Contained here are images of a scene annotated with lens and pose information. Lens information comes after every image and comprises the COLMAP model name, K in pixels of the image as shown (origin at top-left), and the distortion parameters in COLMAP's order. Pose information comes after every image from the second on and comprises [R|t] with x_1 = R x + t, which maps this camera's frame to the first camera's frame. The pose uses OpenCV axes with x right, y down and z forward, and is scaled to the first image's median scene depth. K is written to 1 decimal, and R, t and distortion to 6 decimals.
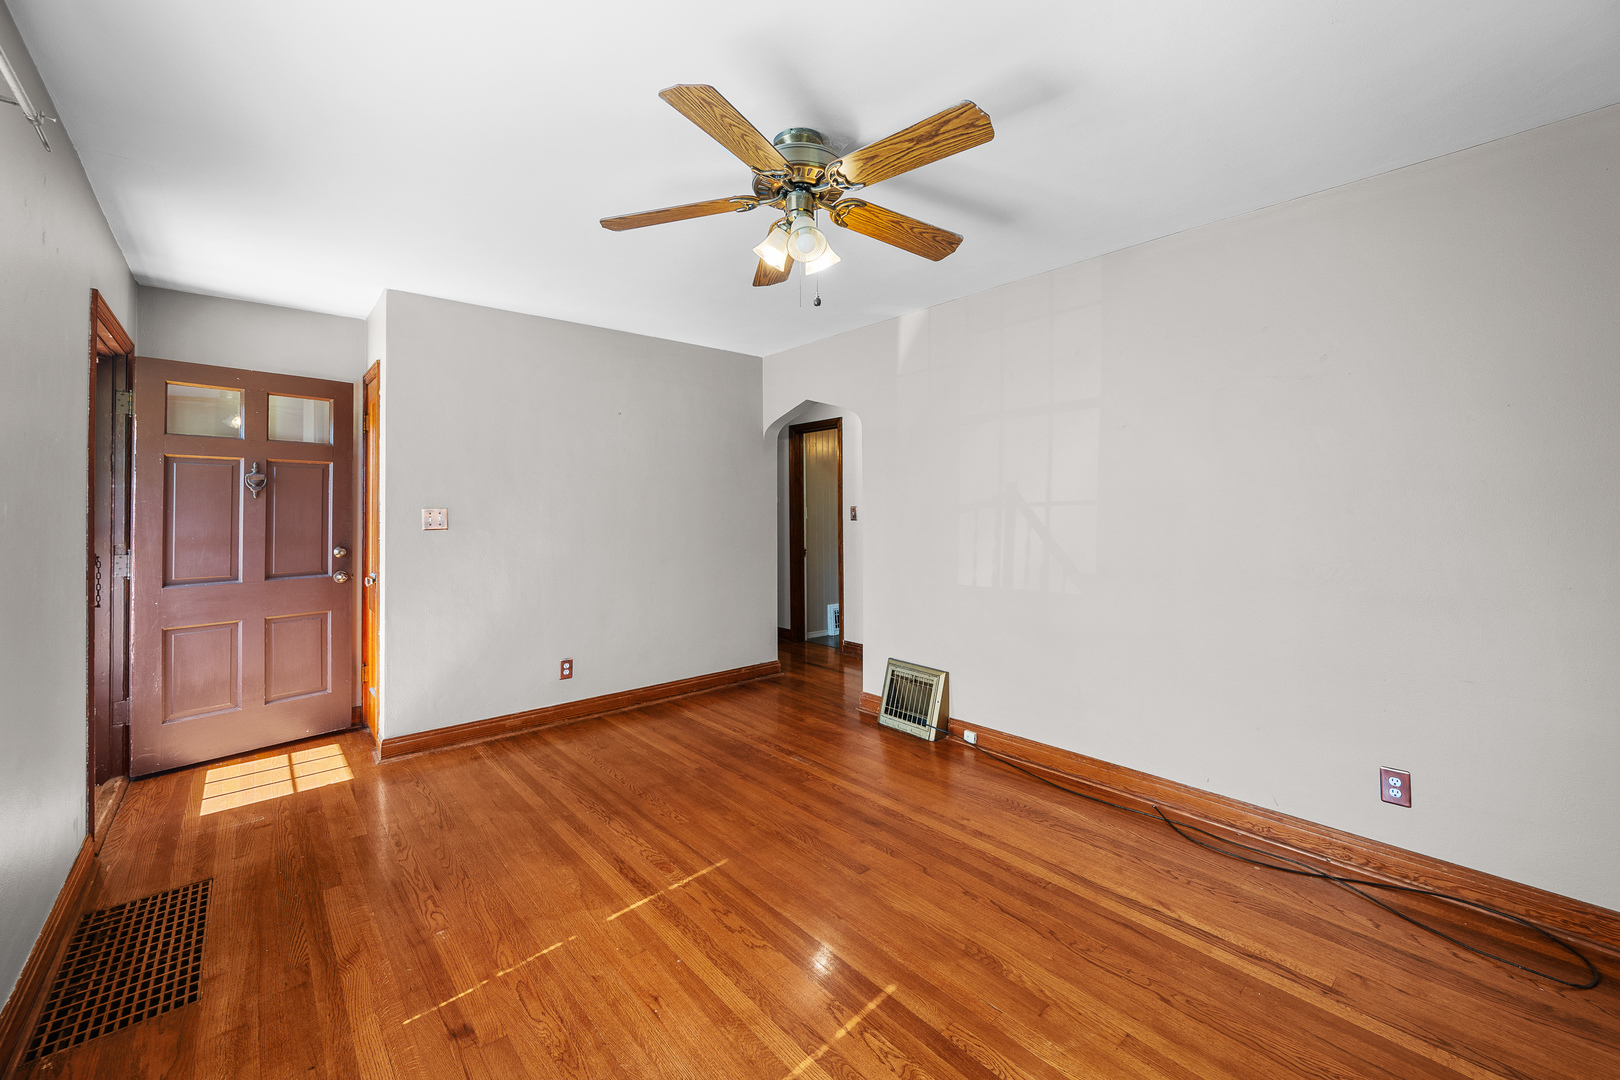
lens RADIAL K [[652.3, 0, 812.3], [0, 652.3, 511.8], [0, 0, 1]] dist [-0.000678, -0.000305]
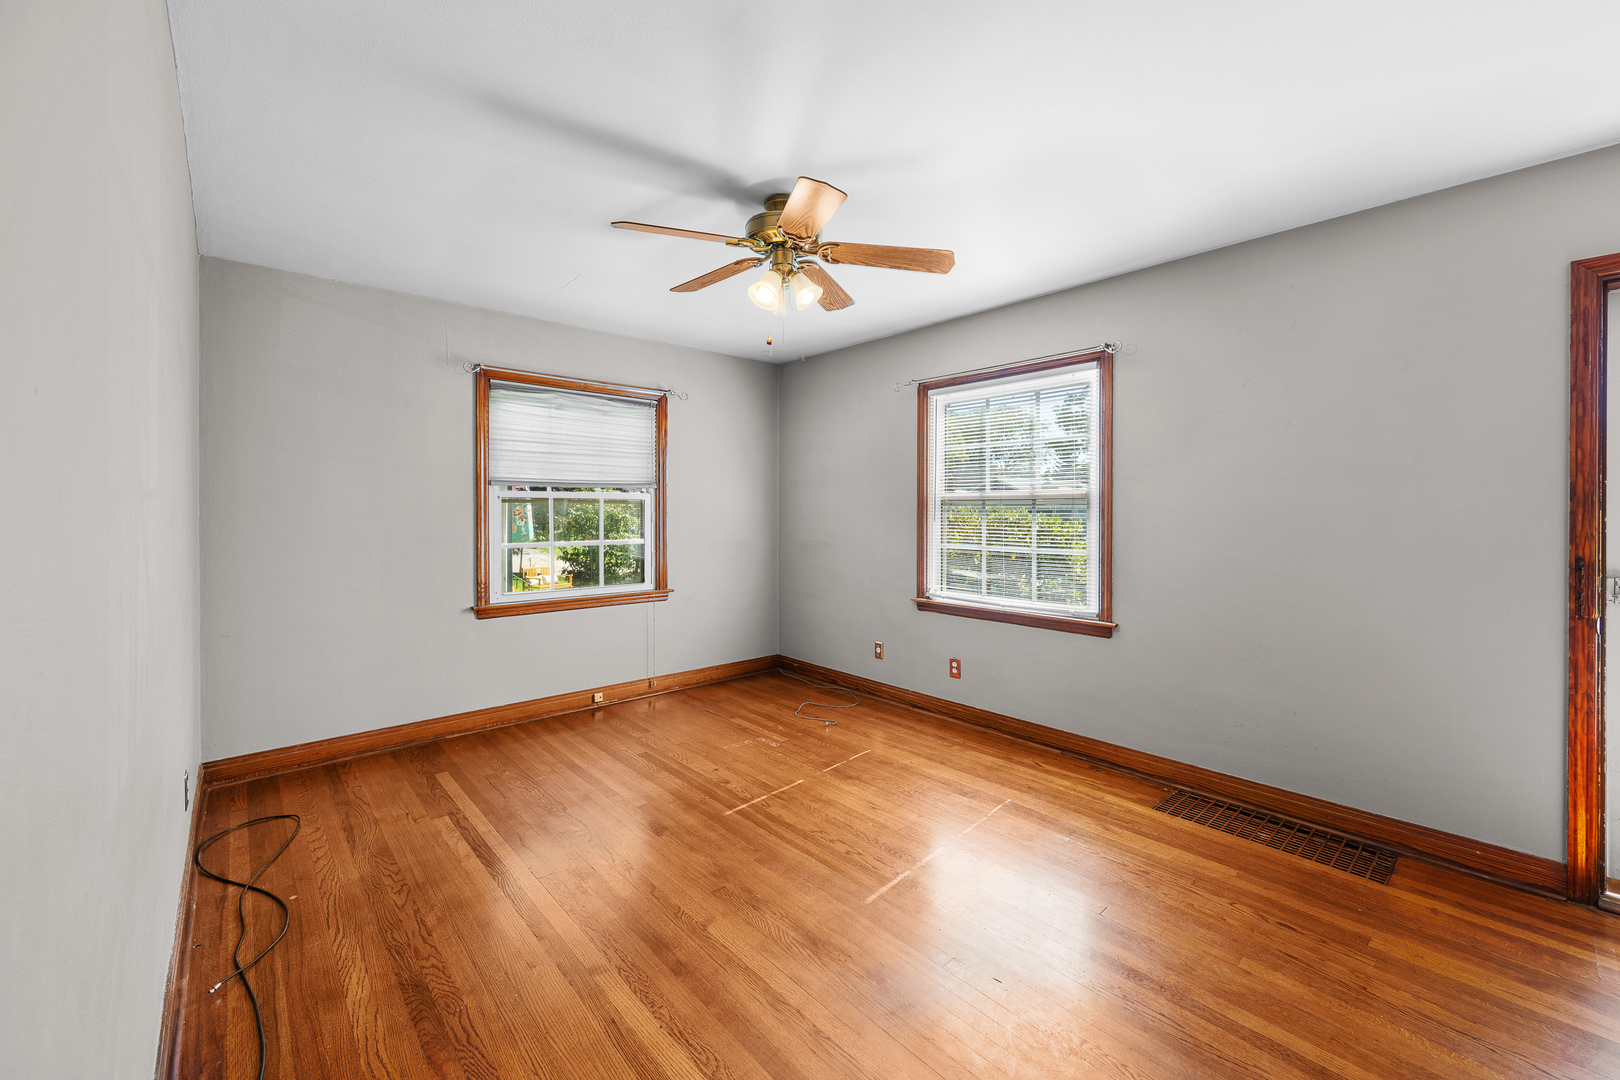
lens RADIAL K [[652.3, 0, 812.3], [0, 652.3, 511.8], [0, 0, 1]] dist [-0.000678, -0.000305]
pose [[-0.999848, 0.002587, -0.017258, -0.041676], [0.002504, 0.999985, 0.004852, -0.005102], [0.017270, 0.004808, -0.999839, 1.895261]]
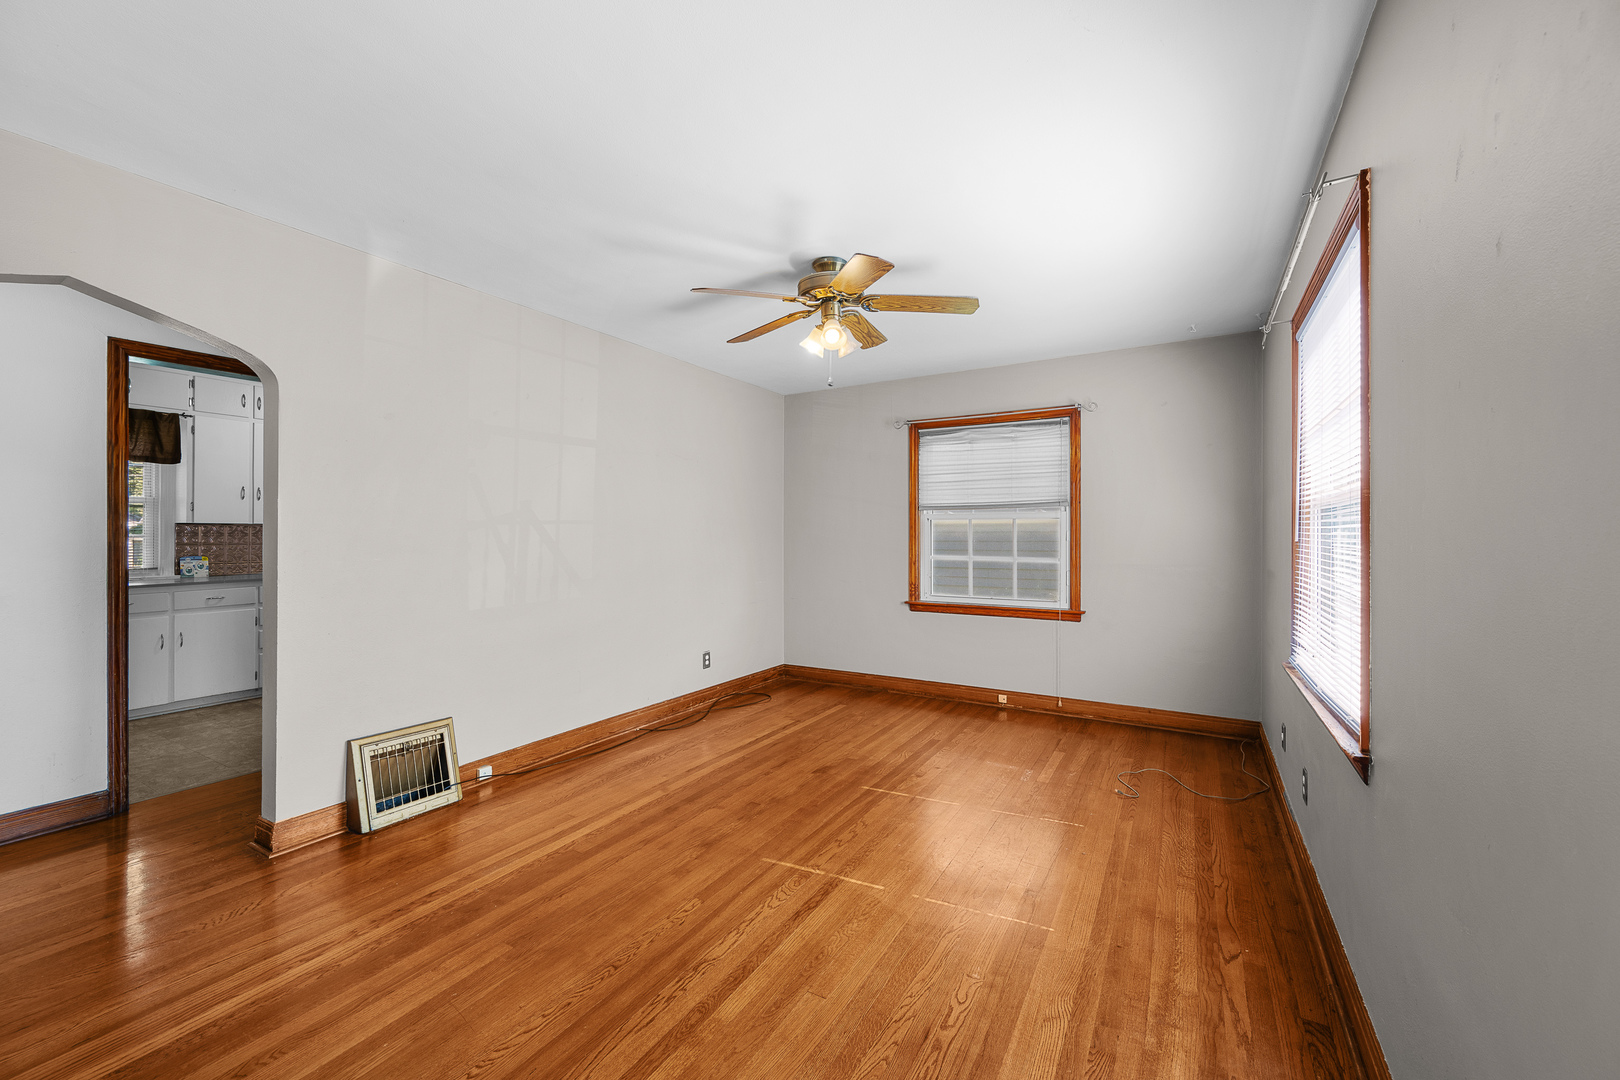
lens RADIAL K [[642.4, 0, 812.1], [0, 642.4, 532.5], [0, 0, 1]] dist [0.001419, 0.000069]
pose [[-0.316746, 0.005904, 0.948492, -1.140125], [0.002908, 0.999982, -0.005253, 0.017323], [-0.948506, 0.001094, -0.316758, 1.259926]]
